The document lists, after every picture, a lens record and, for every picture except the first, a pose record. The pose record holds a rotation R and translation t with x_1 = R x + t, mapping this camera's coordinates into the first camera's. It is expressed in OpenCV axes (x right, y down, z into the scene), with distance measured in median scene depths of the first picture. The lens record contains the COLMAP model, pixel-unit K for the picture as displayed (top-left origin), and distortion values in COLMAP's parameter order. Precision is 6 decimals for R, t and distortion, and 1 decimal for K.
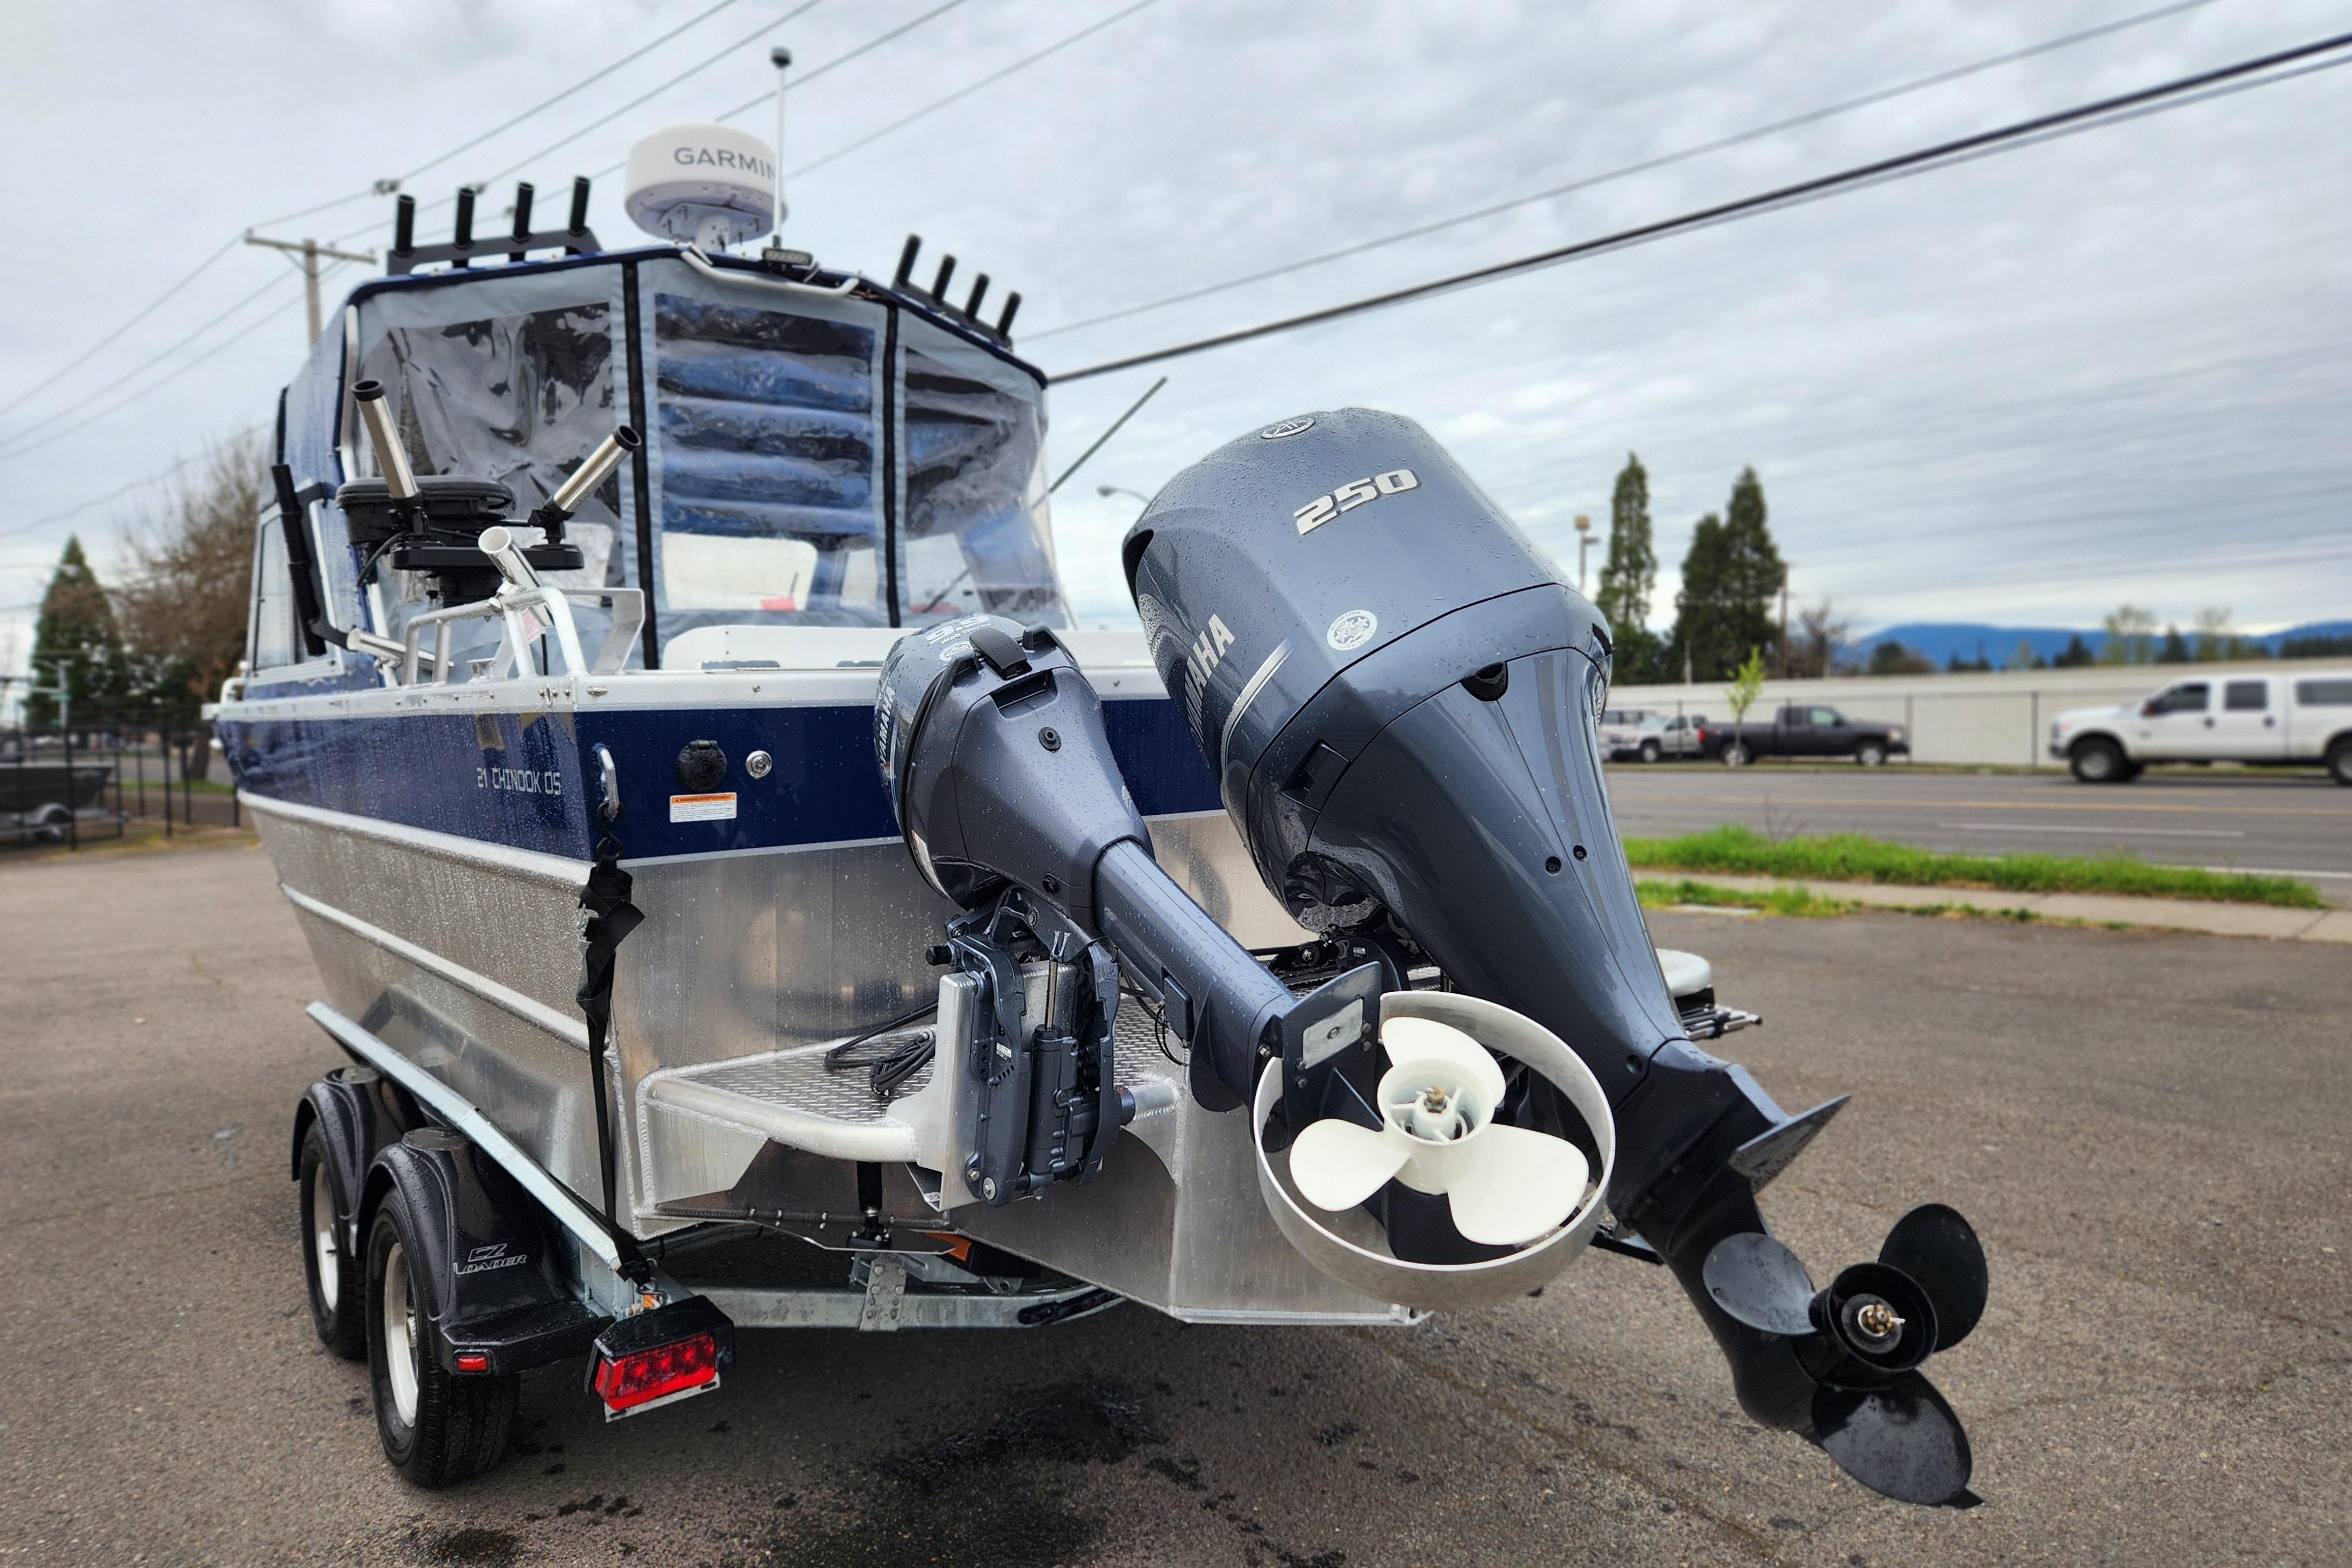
lens RADIAL K [[1574.2, 0, 1178.8], [0, 1574.2, 764.9], [0, 0, 1]] dist [0.080118, -0.069275]
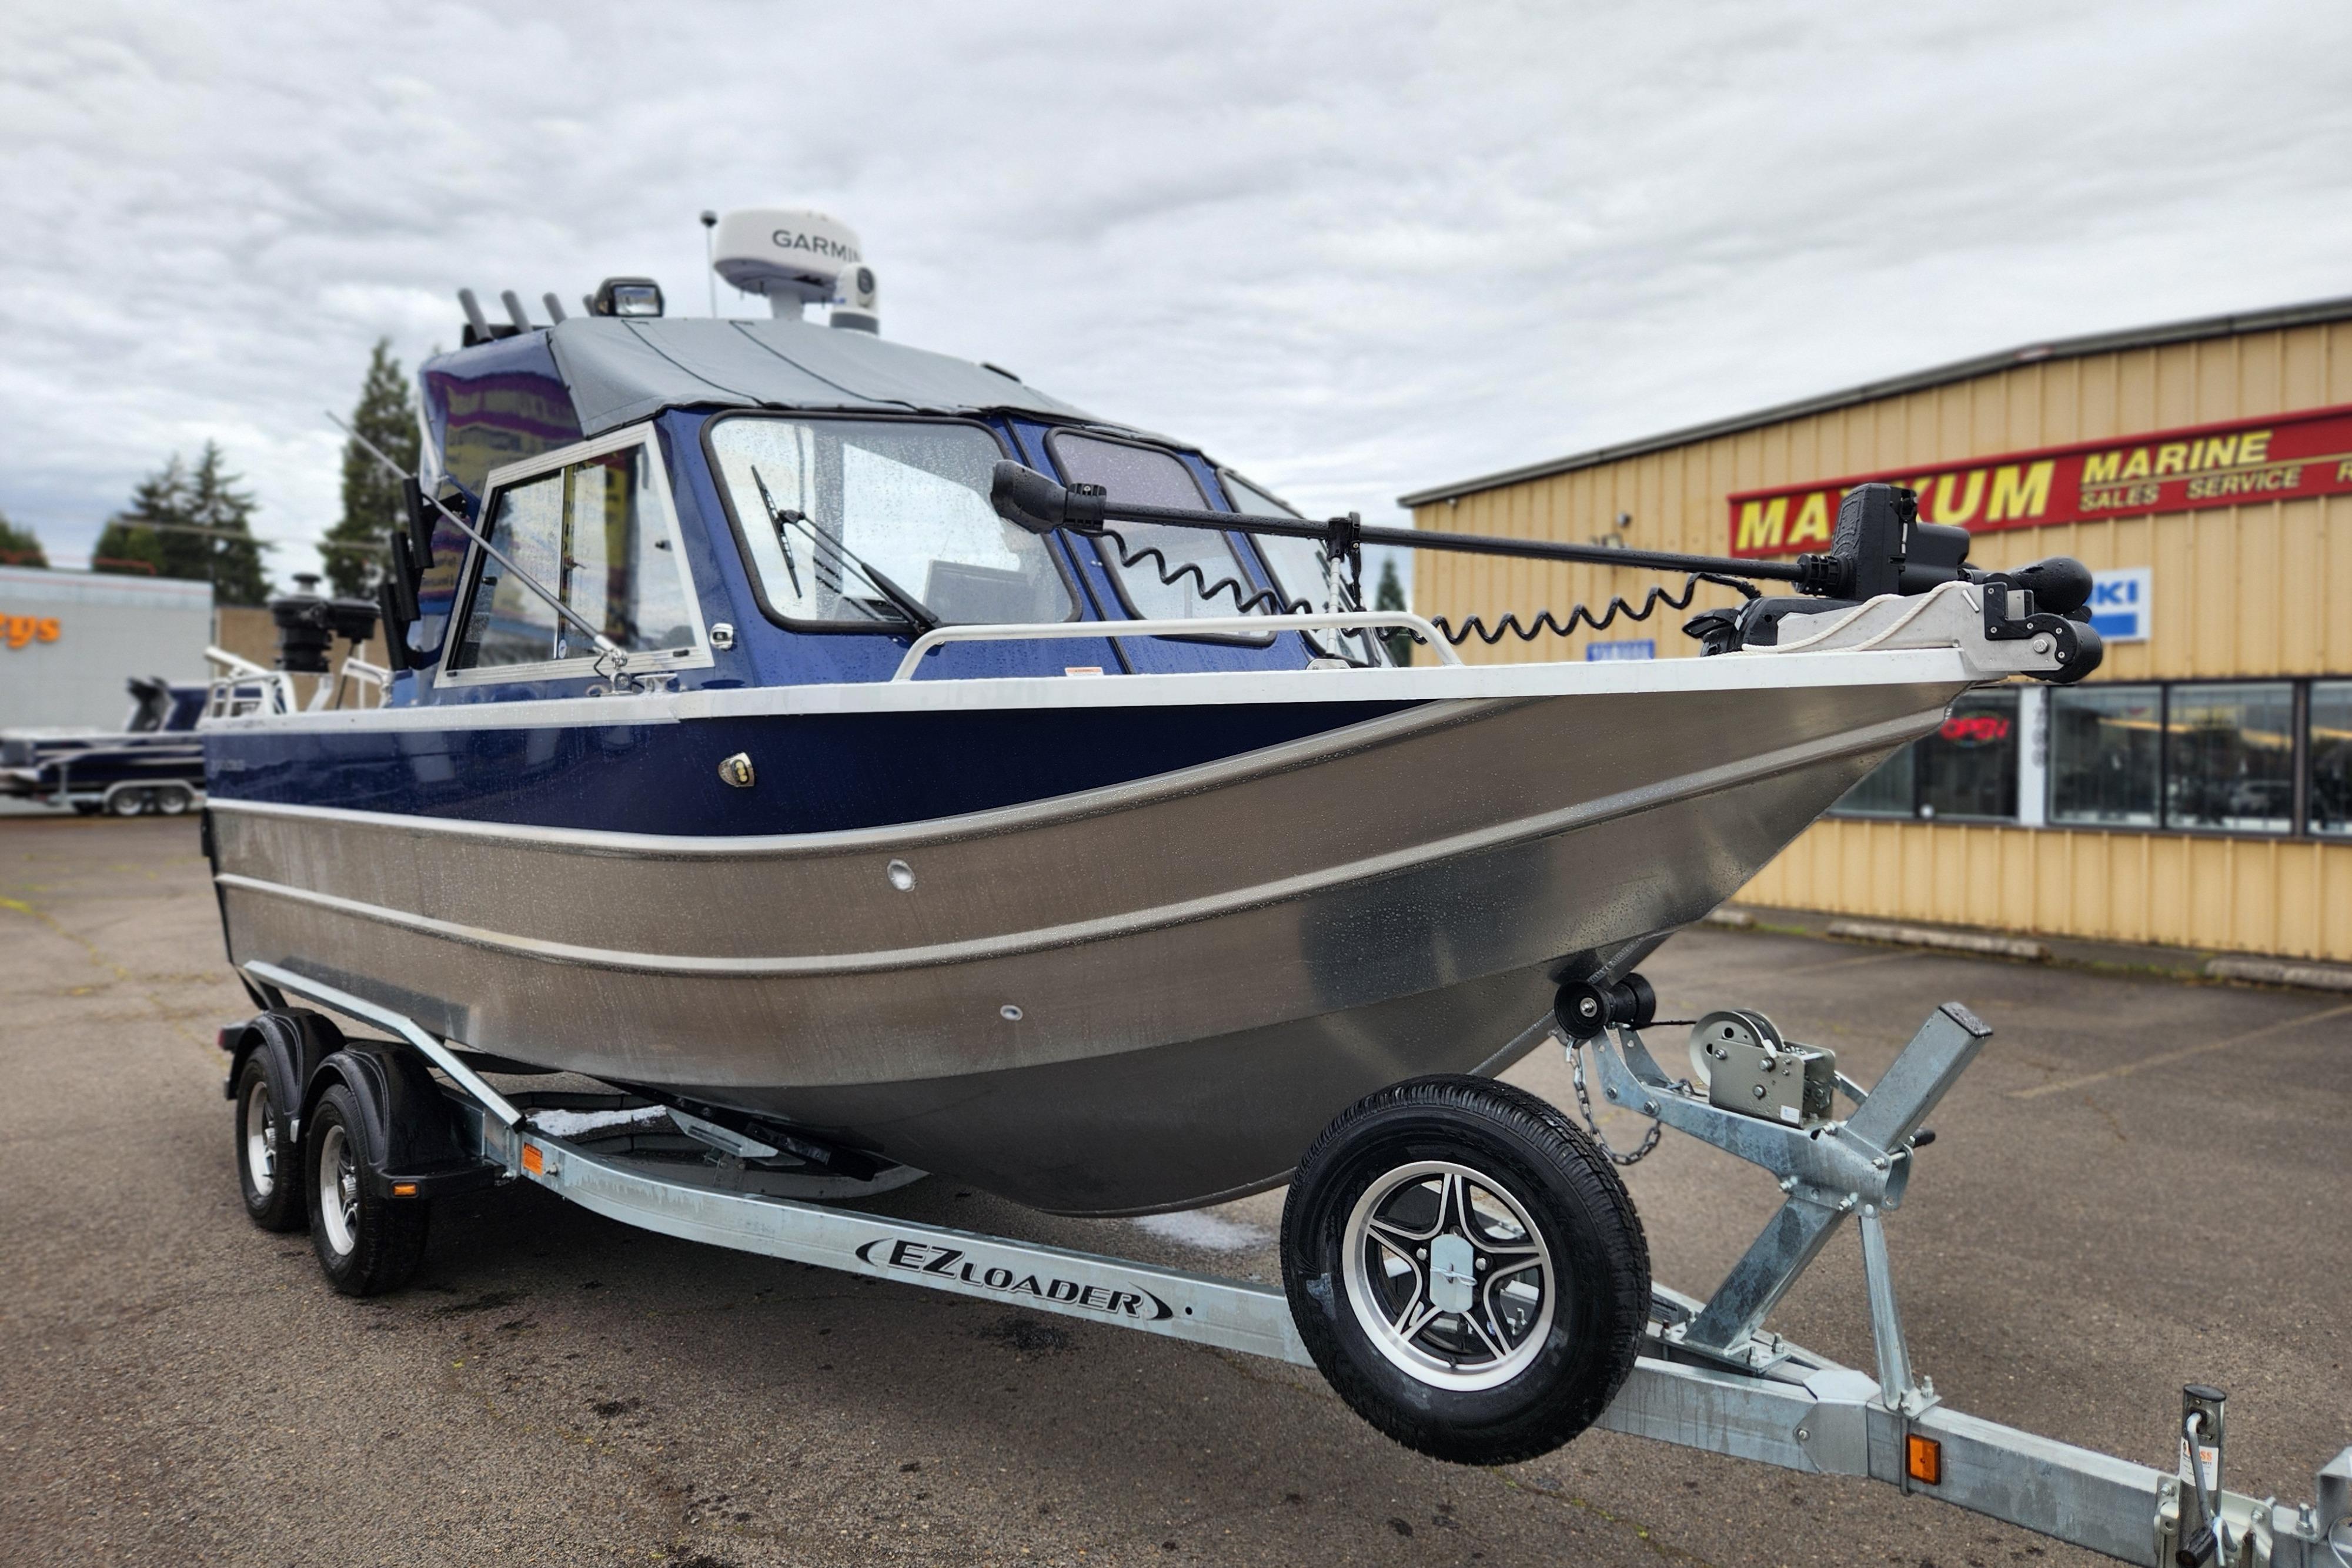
lens RADIAL K [[1574.2, 0, 1215.6], [0, 1574.2, 753.1], [0, 0, 1]] dist [0.080118, -0.069275]
pose [[-0.995164, 0.010676, -0.097647, -0.509999], [0.007203, 0.999331, 0.035846, -0.068326], [0.097965, 0.034969, -0.994575, 2.269642]]
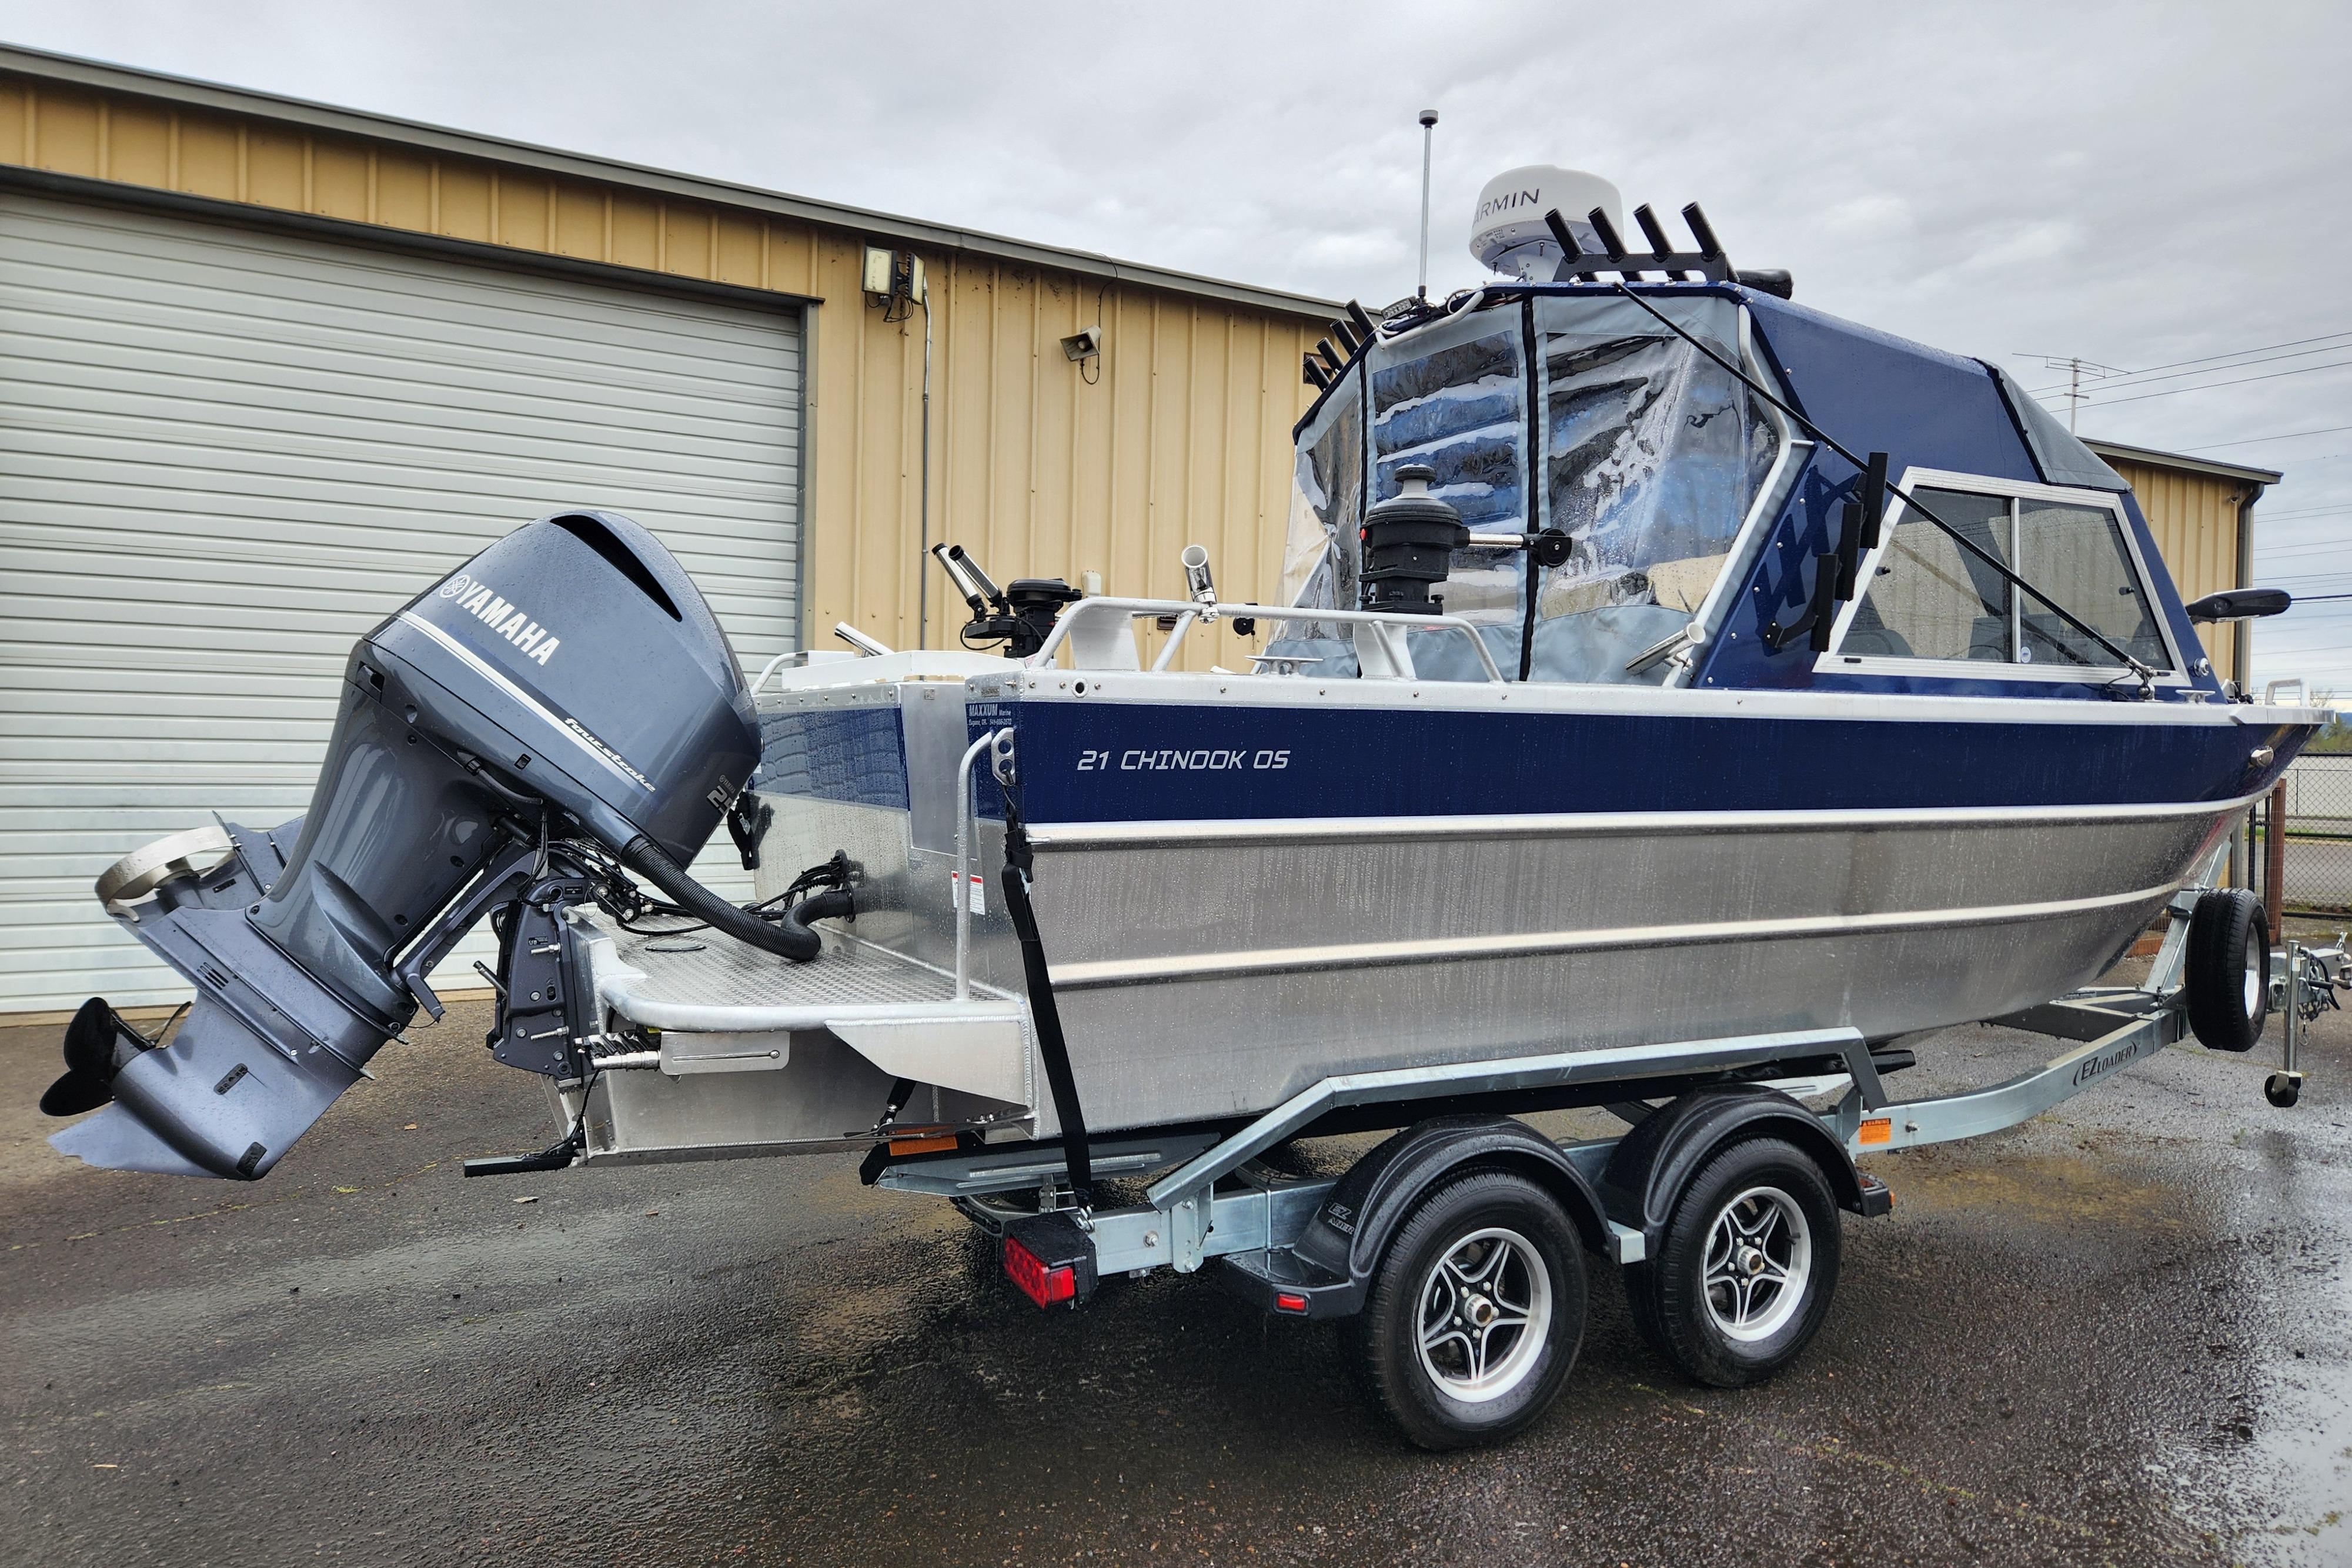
lens RADIAL K [[1574.2, 0, 1170.3], [0, 1574.2, 742.4], [0, 0, 1]] dist [0.080118, -0.069275]
pose [[-0.168927, 0.022386, -0.985374, 0.841814], [-0.046157, 0.998466, 0.030597, -0.046964], [0.984547, 0.050650, -0.167635, 1.021877]]
